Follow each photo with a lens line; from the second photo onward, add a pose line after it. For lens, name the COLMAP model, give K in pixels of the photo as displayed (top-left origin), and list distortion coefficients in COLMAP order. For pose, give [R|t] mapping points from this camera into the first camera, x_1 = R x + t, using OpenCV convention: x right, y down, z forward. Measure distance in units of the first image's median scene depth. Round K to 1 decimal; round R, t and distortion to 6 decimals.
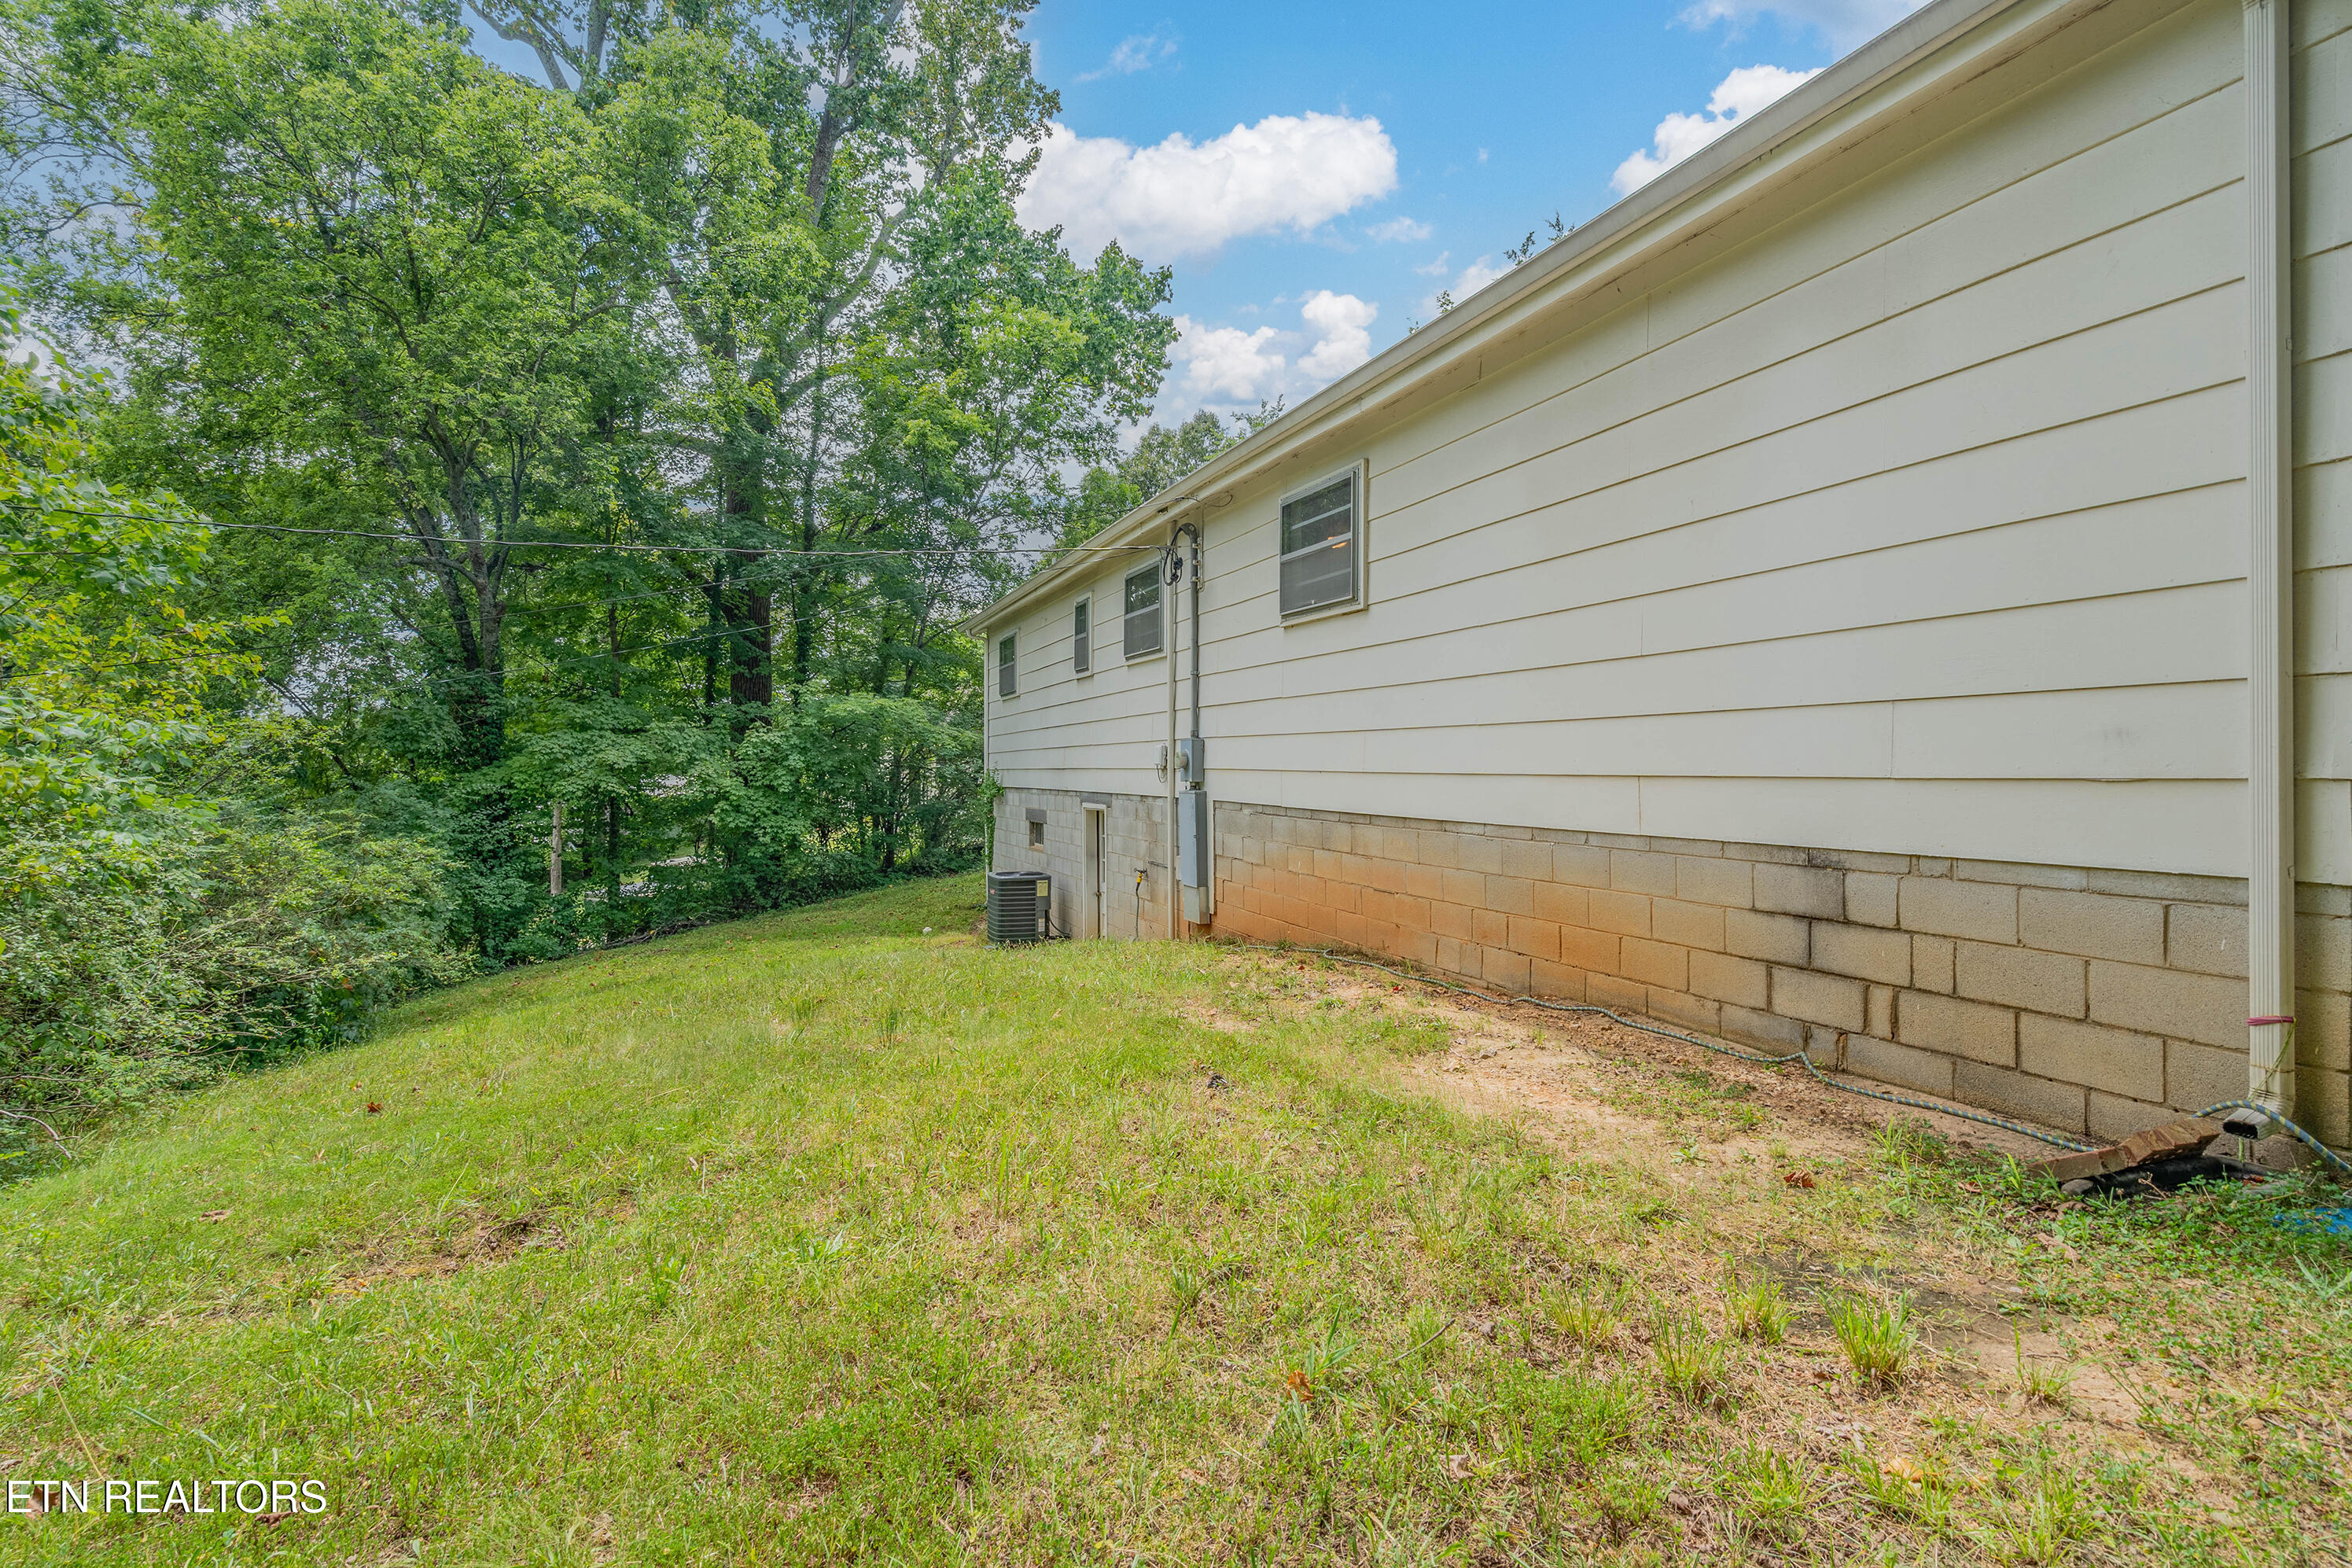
lens RADIAL K [[1104.3, 0, 1178.6], [0, 1104.3, 787.0], [0, 0, 1]] dist [-0.003982, -0.000141]
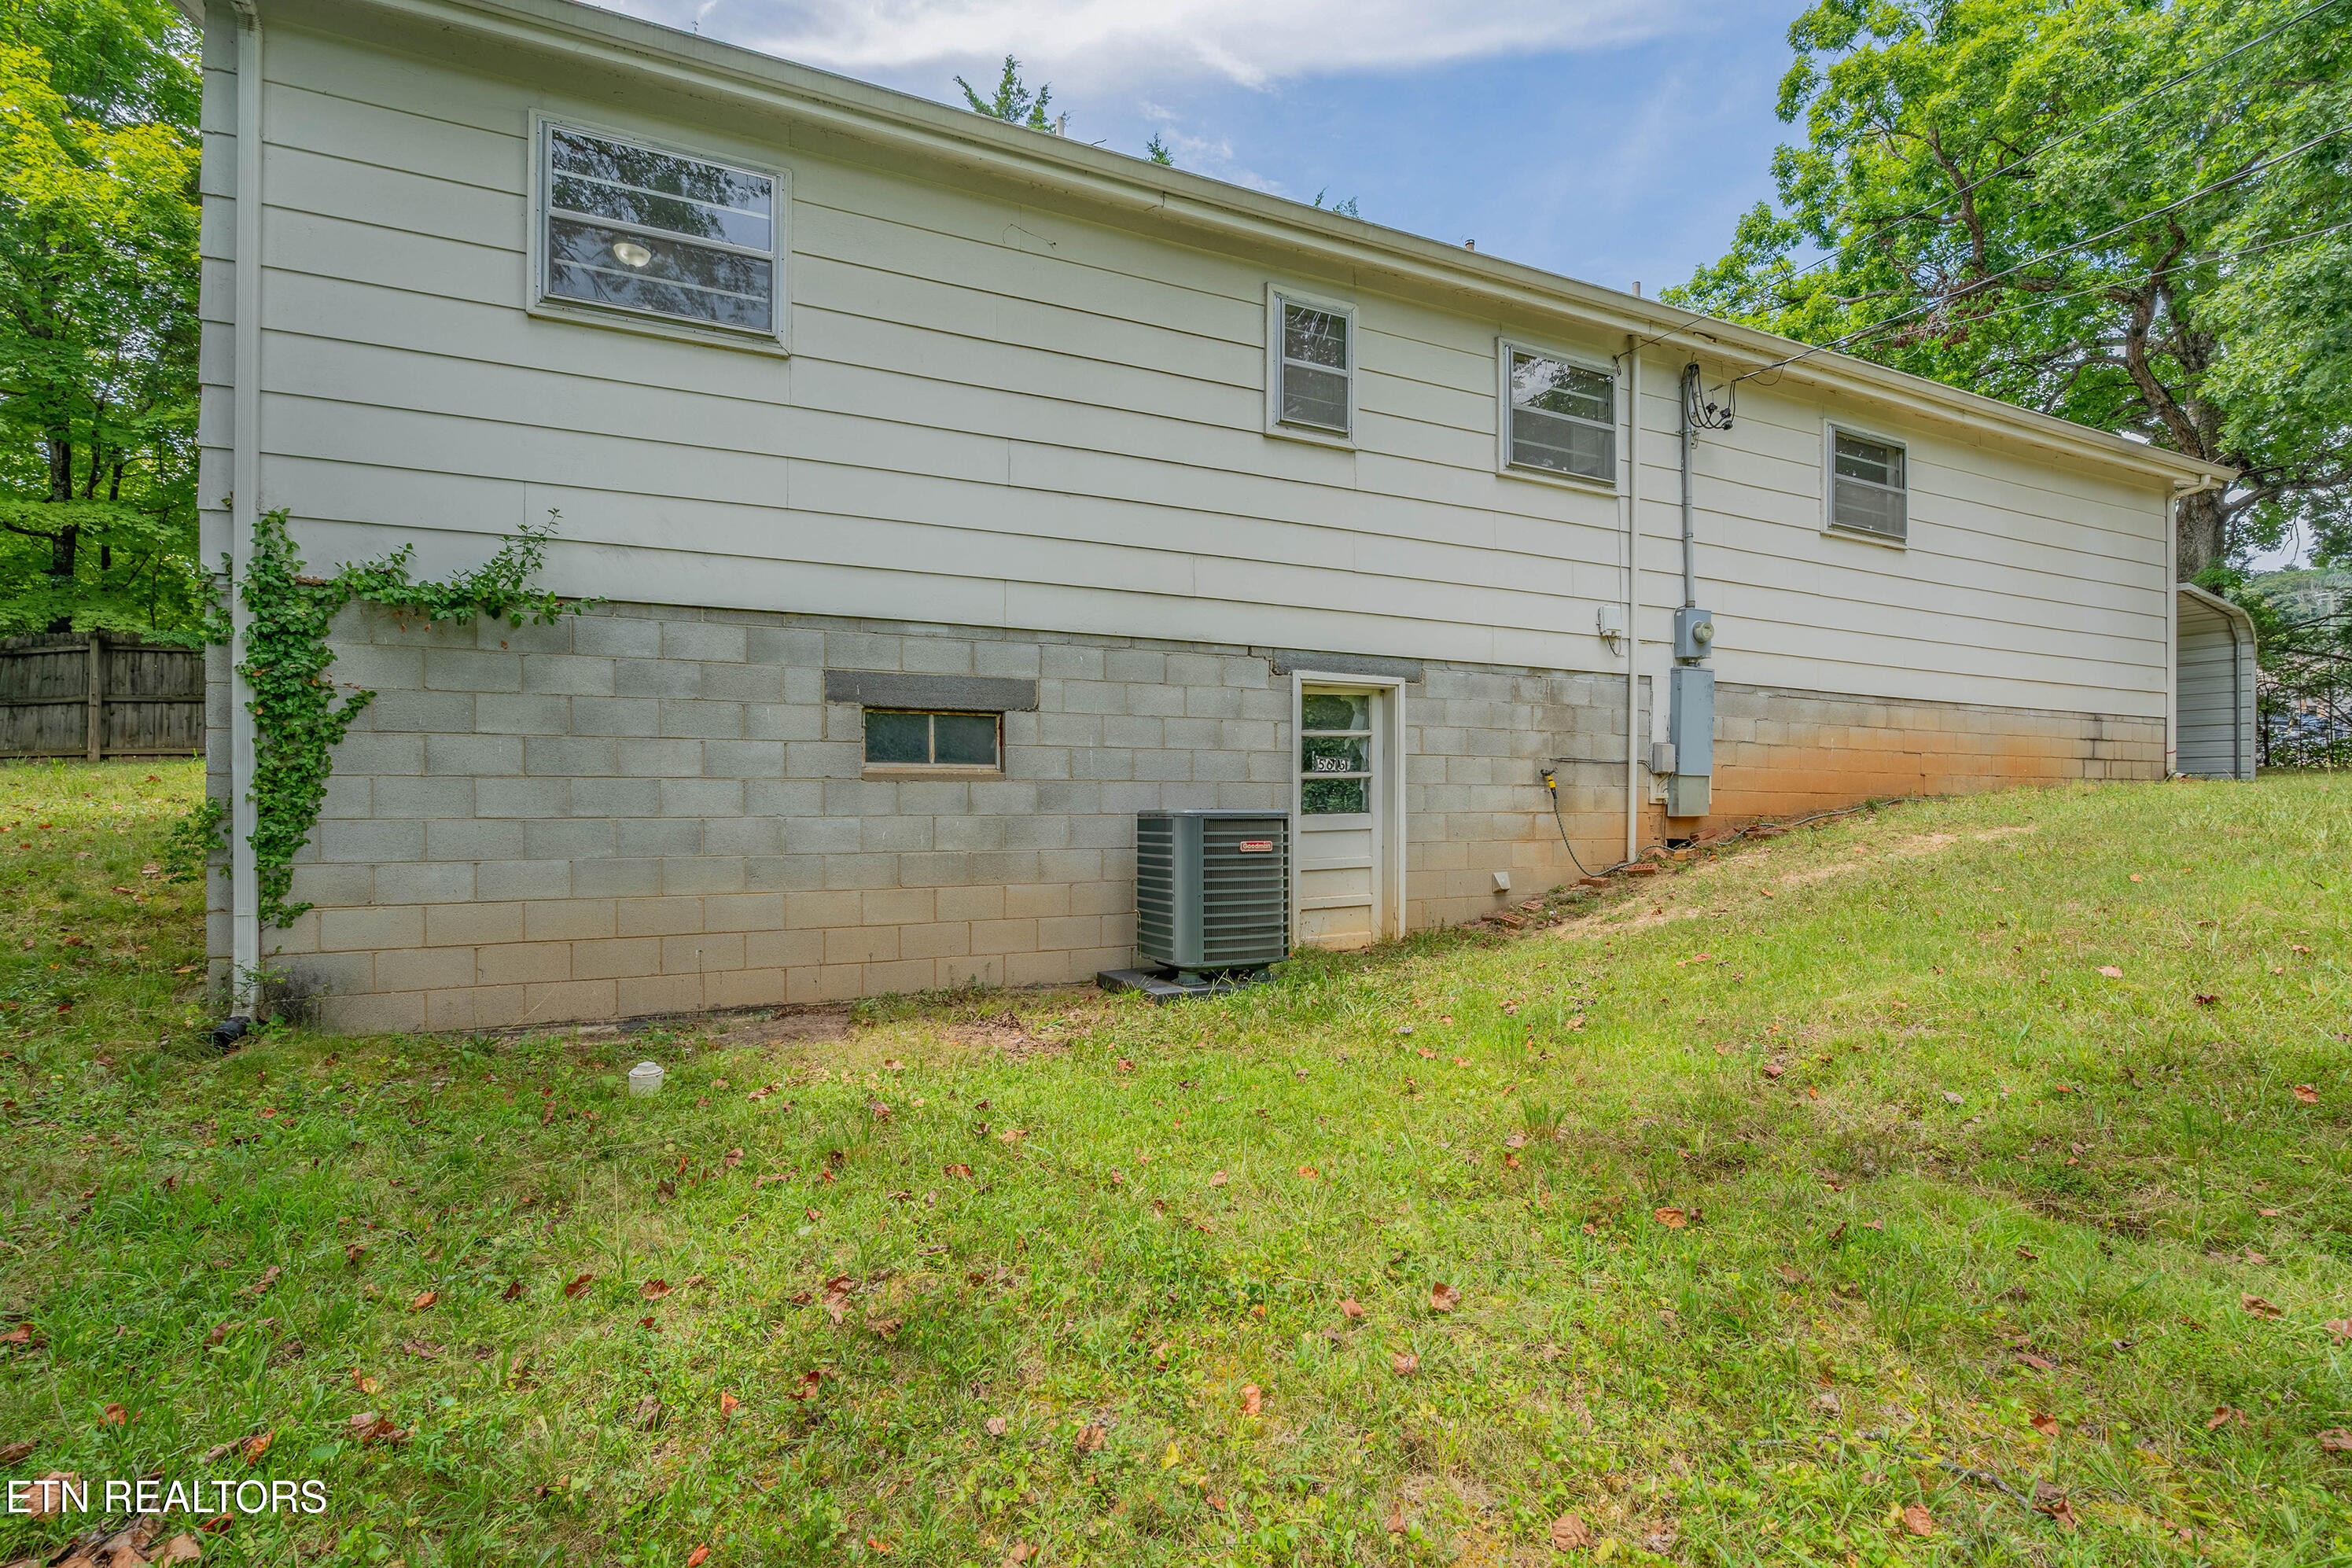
lens RADIAL K [[1104.3, 0, 1178.9], [0, 1104.3, 773.7], [0, 0, 1]] dist [-0.003982, -0.000141]
pose [[-0.058734, -0.004883, 0.998262, -1.034634], [-0.001285, 0.999988, 0.004815, 0.101517], [-0.998273, -0.001000, -0.058739, 1.778650]]
